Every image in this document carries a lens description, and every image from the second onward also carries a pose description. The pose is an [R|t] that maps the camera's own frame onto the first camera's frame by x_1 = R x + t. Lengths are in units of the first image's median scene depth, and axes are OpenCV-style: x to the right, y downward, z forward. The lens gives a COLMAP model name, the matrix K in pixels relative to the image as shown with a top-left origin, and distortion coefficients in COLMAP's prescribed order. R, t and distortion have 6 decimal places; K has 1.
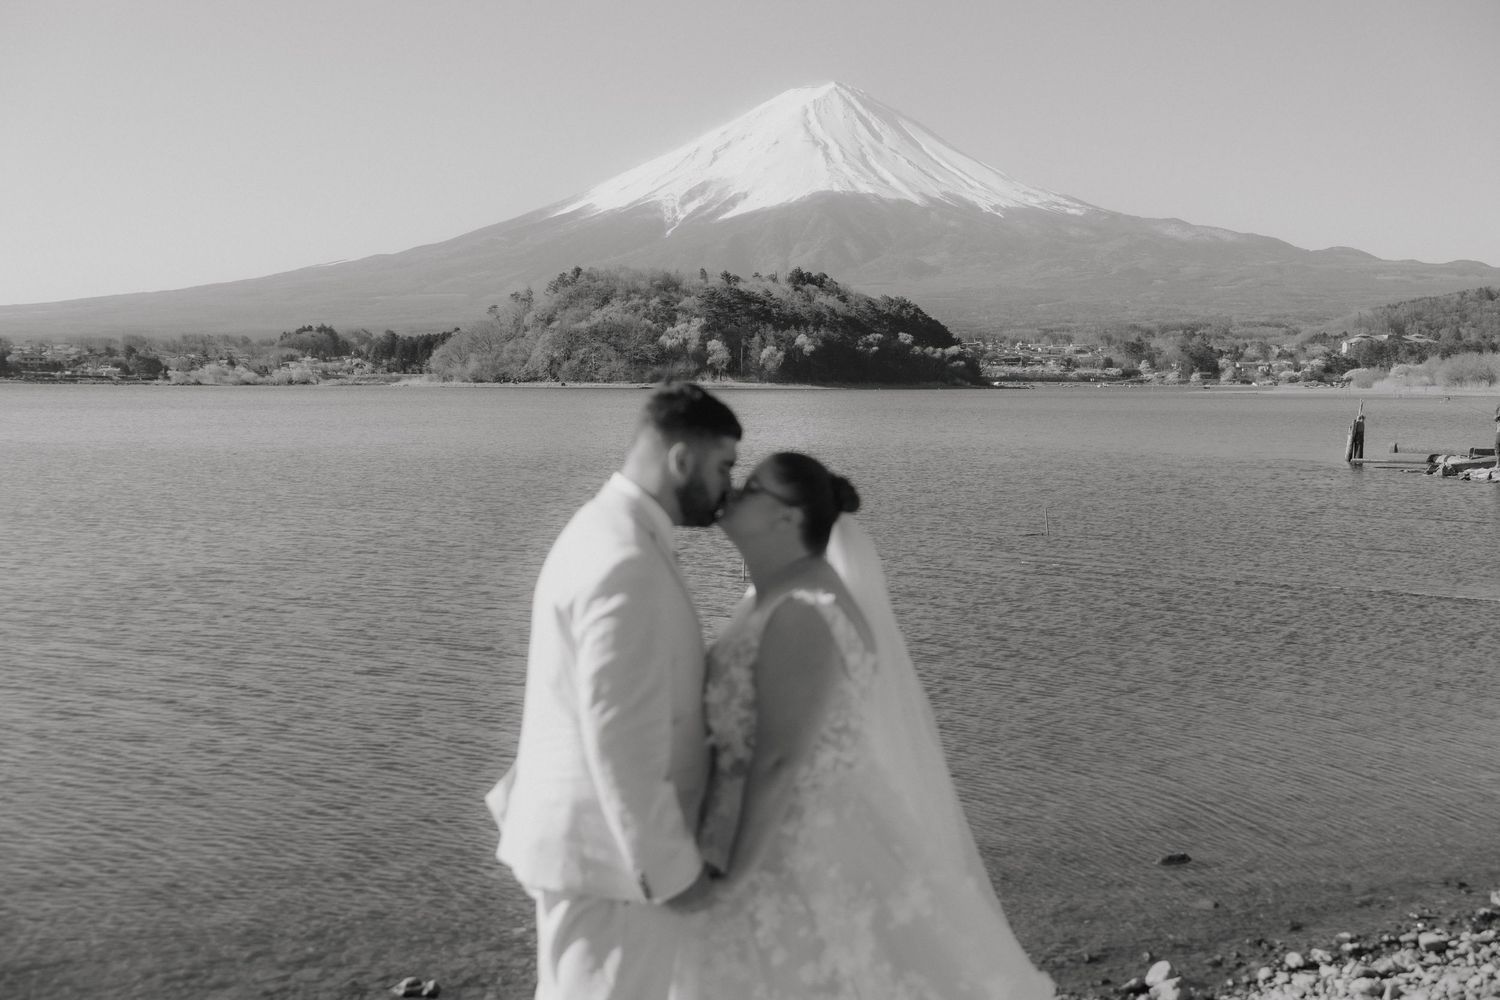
lens RADIAL K [[1739.9, 0, 750.0], [0, 1739.9, 500.0], [0, 0, 1]] dist [0.012108, 0.037142]
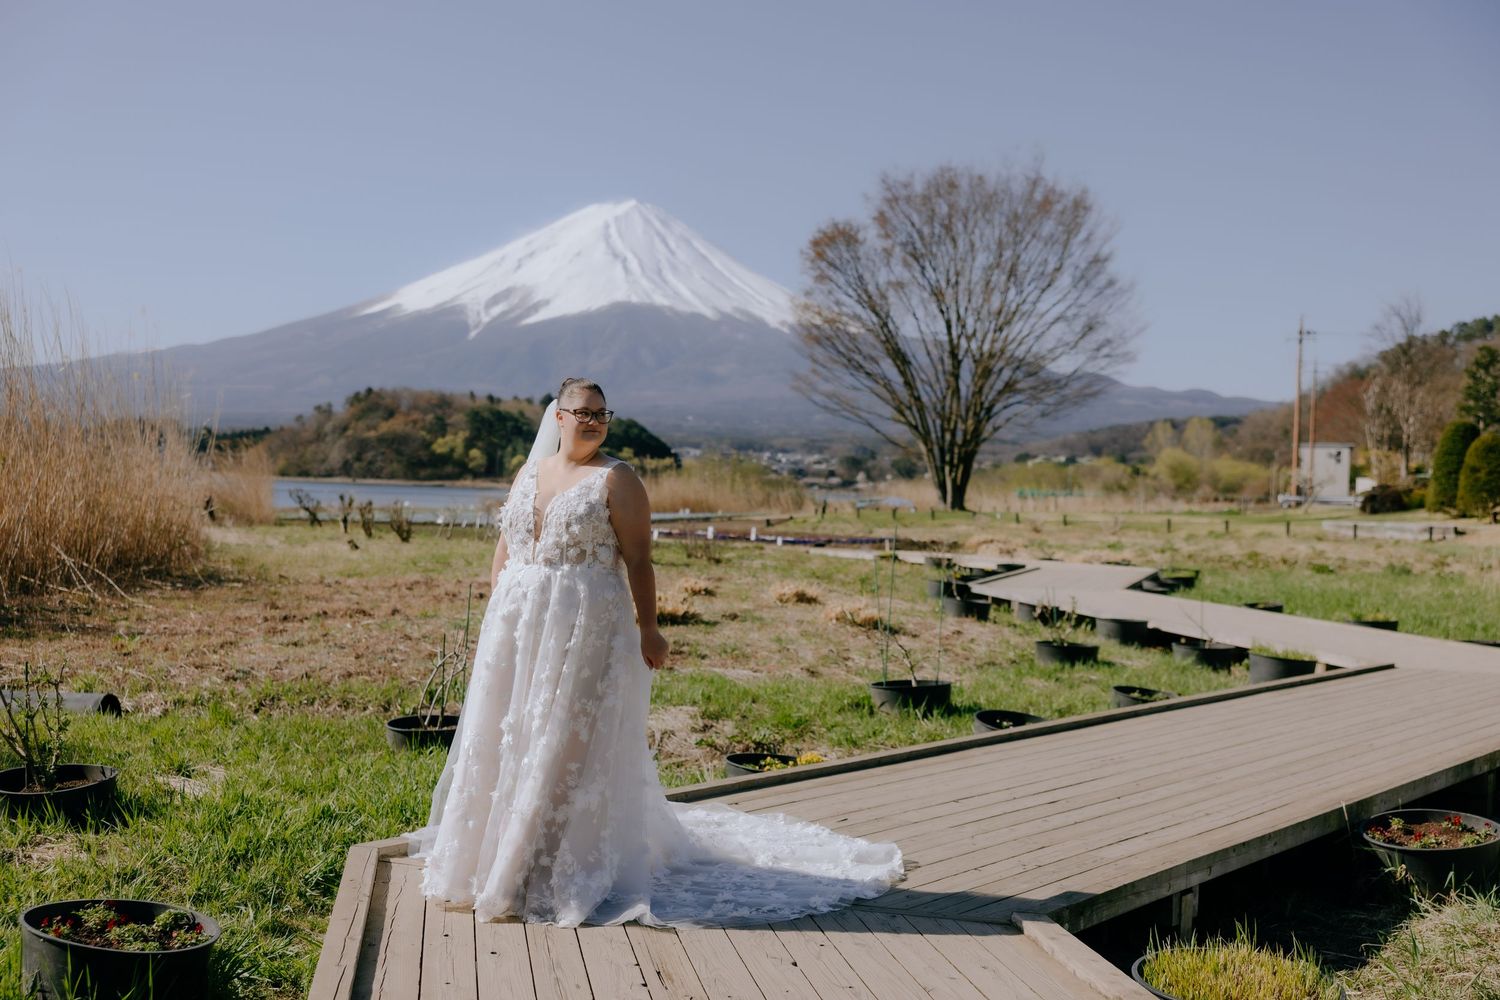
lens RADIAL K [[1672.8, 0, 750.0], [0, 1672.8, 500.0], [0, 0, 1]] dist [-0.003108, 0.037455]
pose [[0.992505, 0.028515, 0.118828, 0.016202], [-0.021759, 0.998093, -0.057770, 0.005618], [-0.120249, 0.054752, 0.991233, -0.112631]]
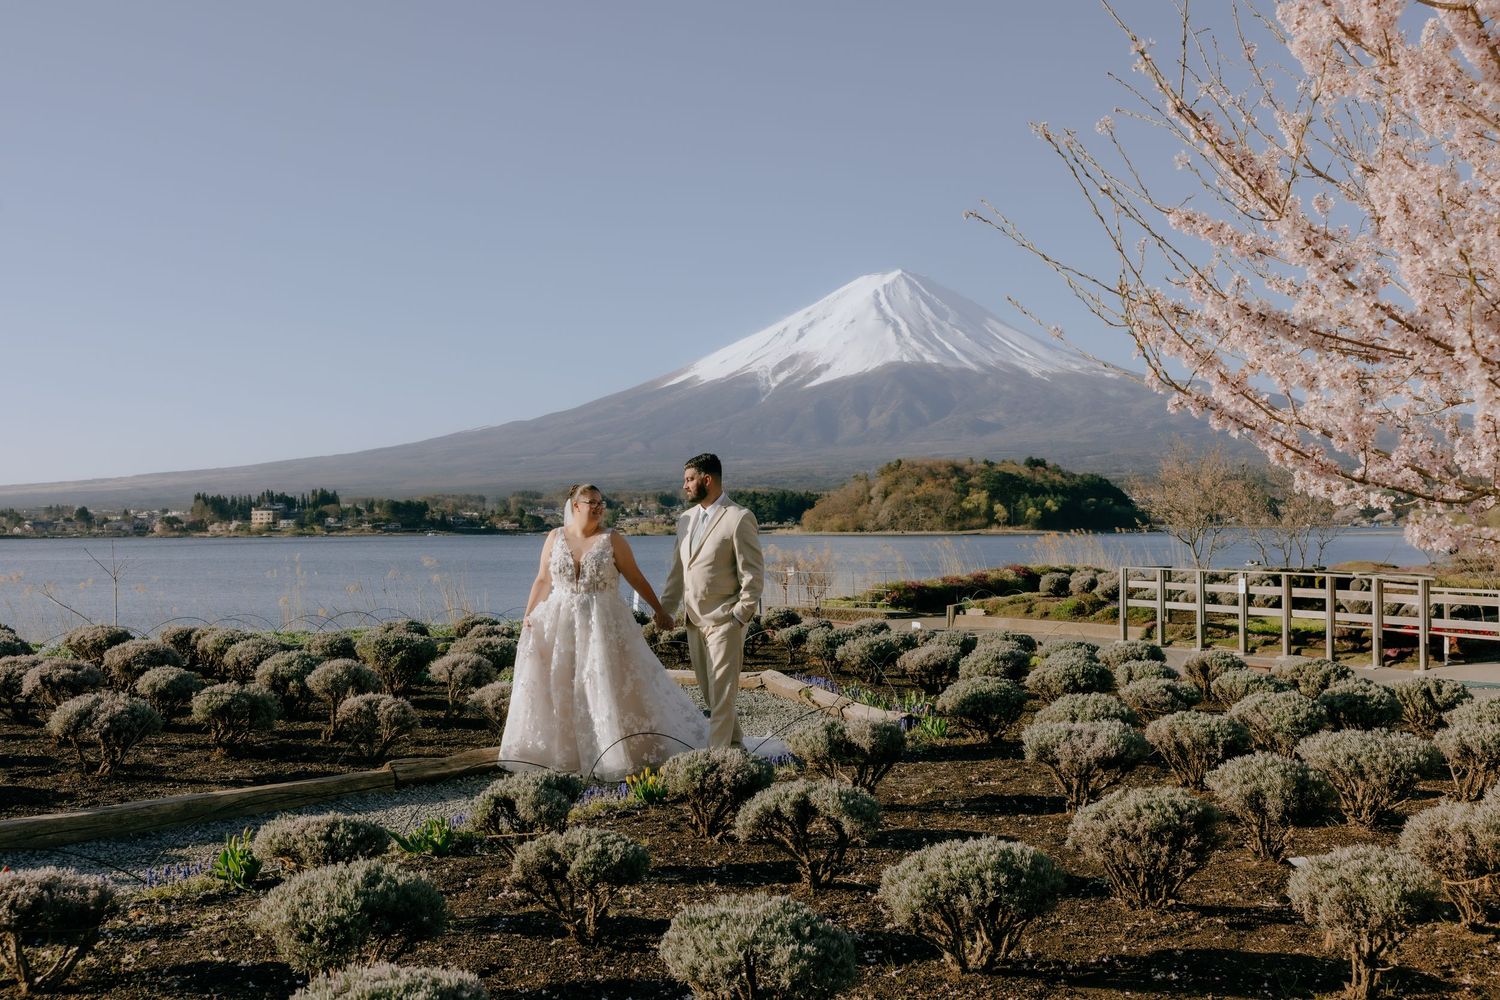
lens RADIAL K [[1536.1, 0, 750.0], [0, 1536.1, 500.0], [0, 0, 1]] dist [0.007248, 0.005185]
pose [[0.998951, -0.012681, -0.044003, -0.087119], [0.008943, 0.996416, -0.084111, 0.010724], [0.044911, 0.083629, 0.995484, -0.204886]]
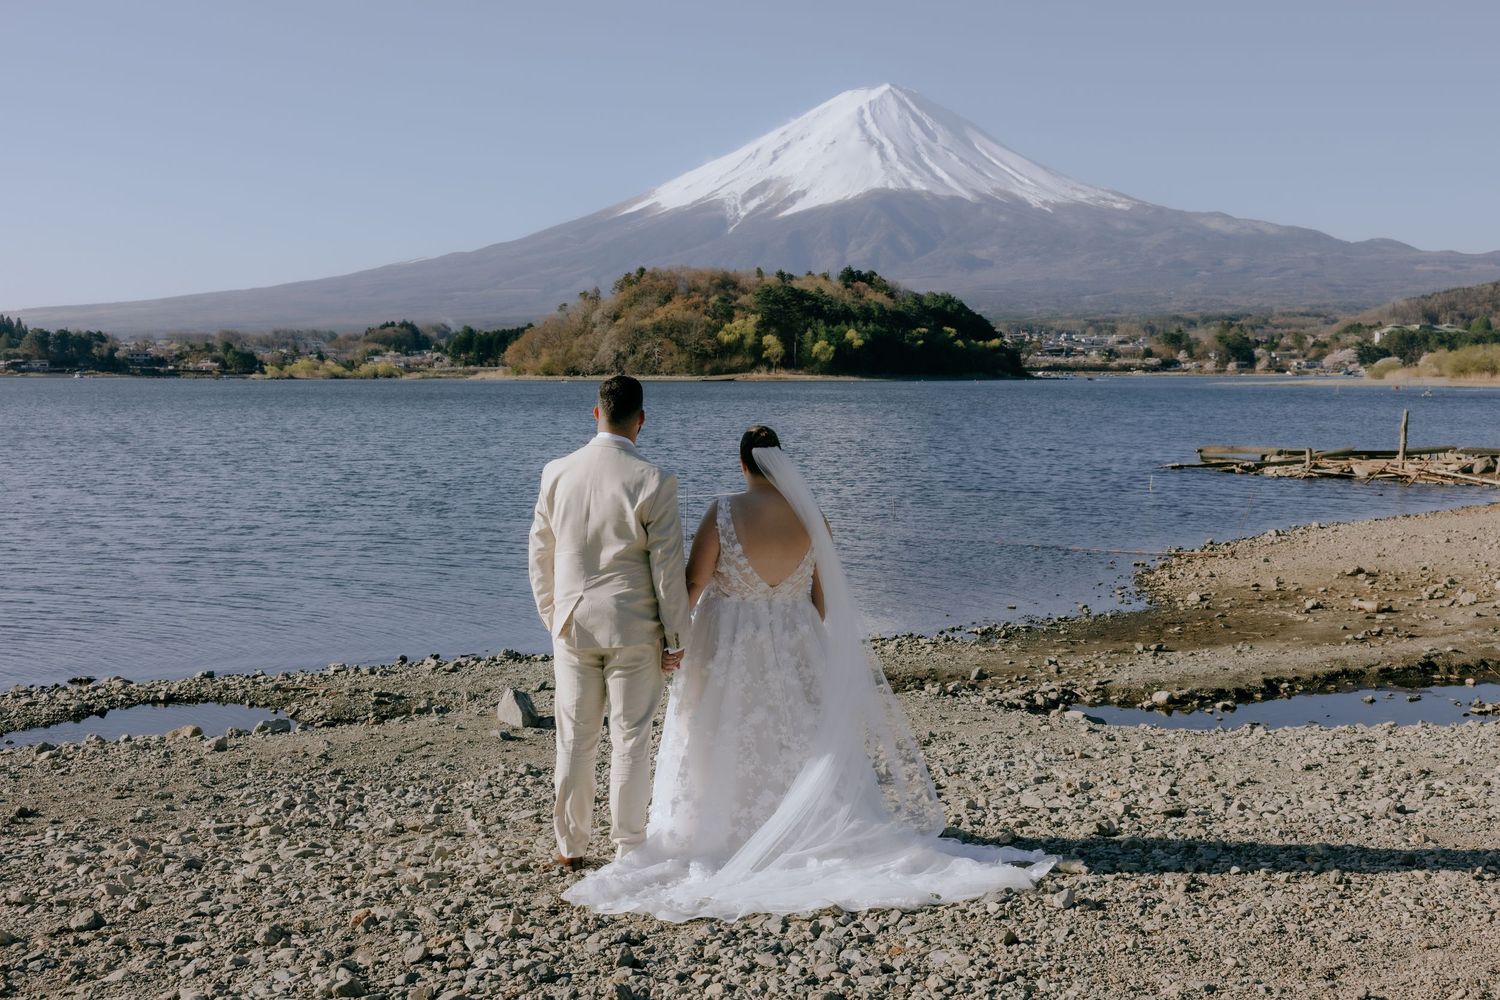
lens RADIAL K [[1661.6, 0, 750.0], [0, 1661.6, 500.0], [0, 0, 1]] dist [0.012360, 0.019326]
pose [[0.999363, -0.001528, -0.035643, 0.001776], [0.001862, 0.999955, 0.009343, -0.000098], [0.035627, -0.009404, 0.999321, -0.009836]]
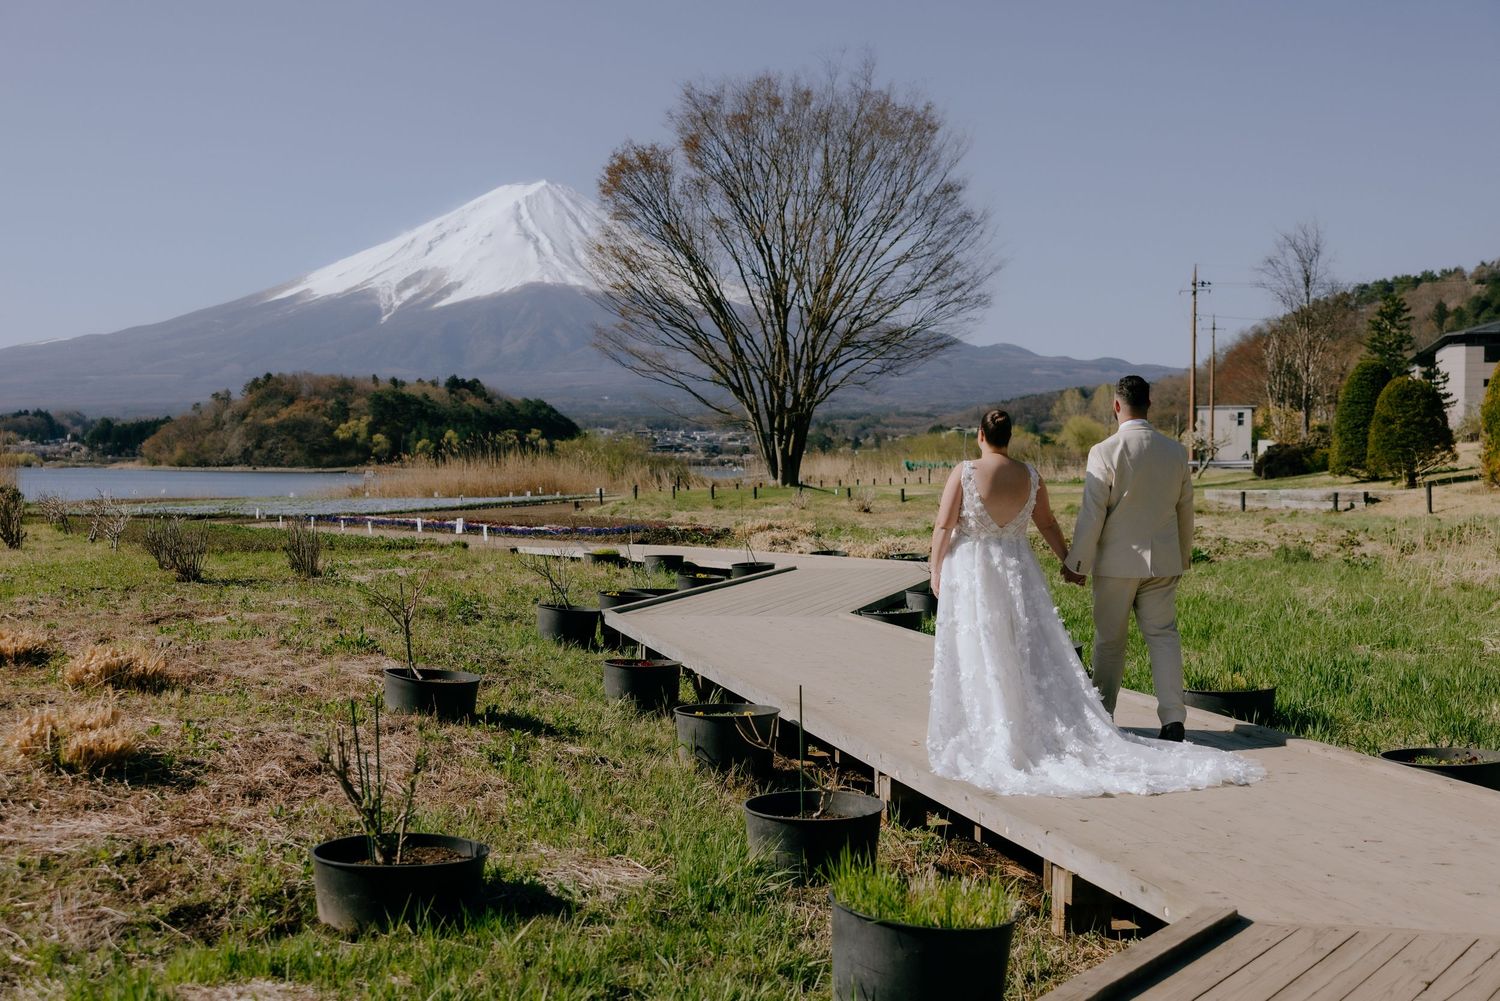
lens RADIAL K [[1668.2, 0, 750.0], [0, 1668.2, 500.5], [0, 0, 1]] dist [-0.006409, 0.038535]
pose [[0.986006, 0.001468, 0.166704, 0.019957], [0.006021, 0.998995, -0.044410, 0.005176], [-0.166602, 0.044792, 0.985006, -0.105899]]
